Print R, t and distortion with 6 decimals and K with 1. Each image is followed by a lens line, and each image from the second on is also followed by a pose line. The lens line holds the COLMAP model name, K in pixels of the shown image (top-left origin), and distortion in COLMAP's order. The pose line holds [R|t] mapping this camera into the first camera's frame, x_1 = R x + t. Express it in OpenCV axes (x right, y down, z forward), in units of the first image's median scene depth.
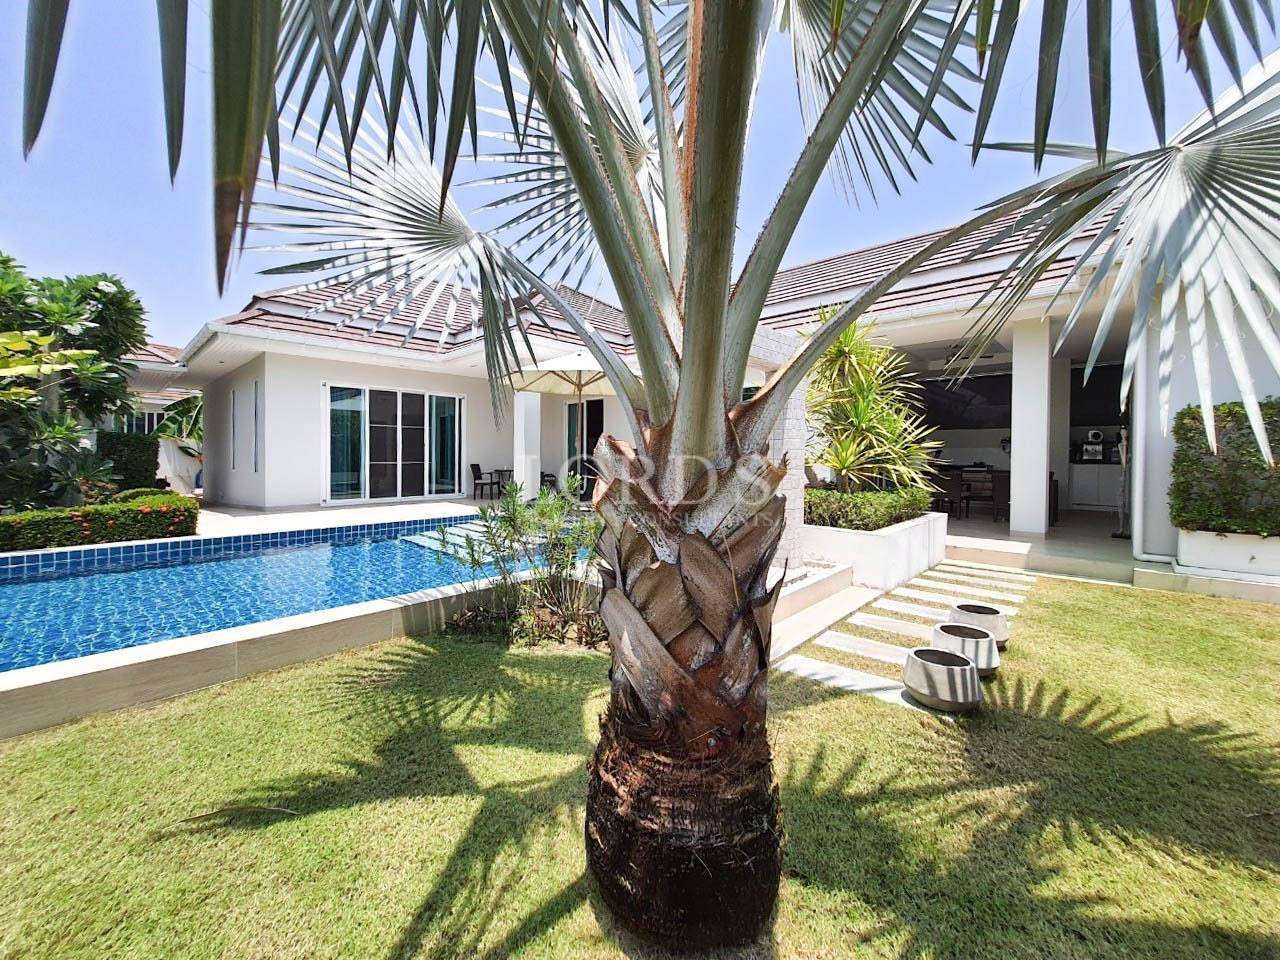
lens RADIAL K [[510.4, 0, 644.2], [0, 510.4, 488.9], [0, 0, 1]] dist [0.001226, 0.000473]
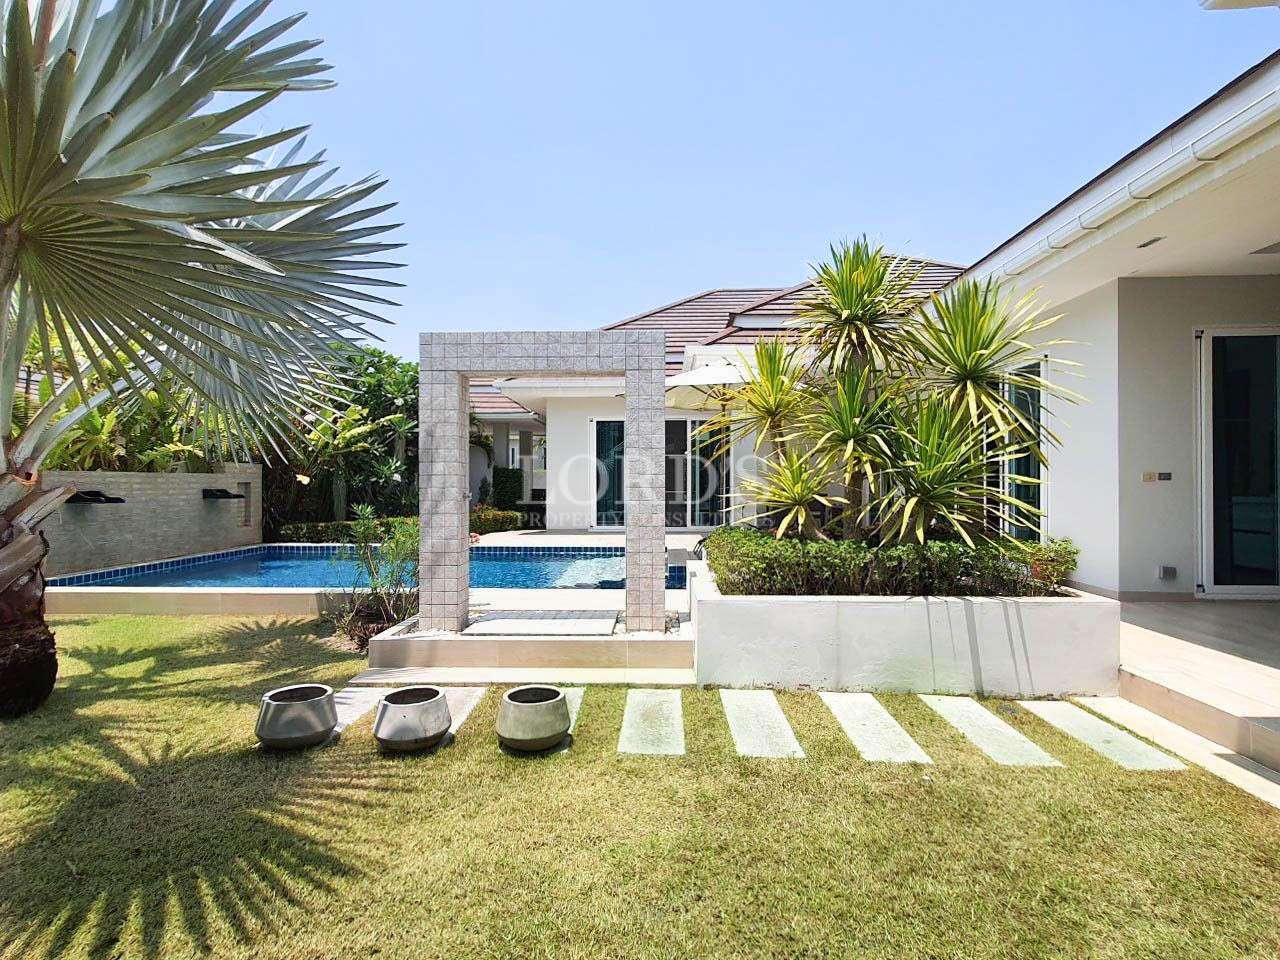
lens RADIAL K [[510.4, 0, 644.2], [0, 510.4, 488.9], [0, 0, 1]] dist [0.001226, 0.000473]
pose [[0.676305, -0.011050, -0.736539, 2.750199], [-0.022851, 0.999092, -0.035971, -0.191489], [0.736267, 0.041158, 0.675438, 1.075450]]
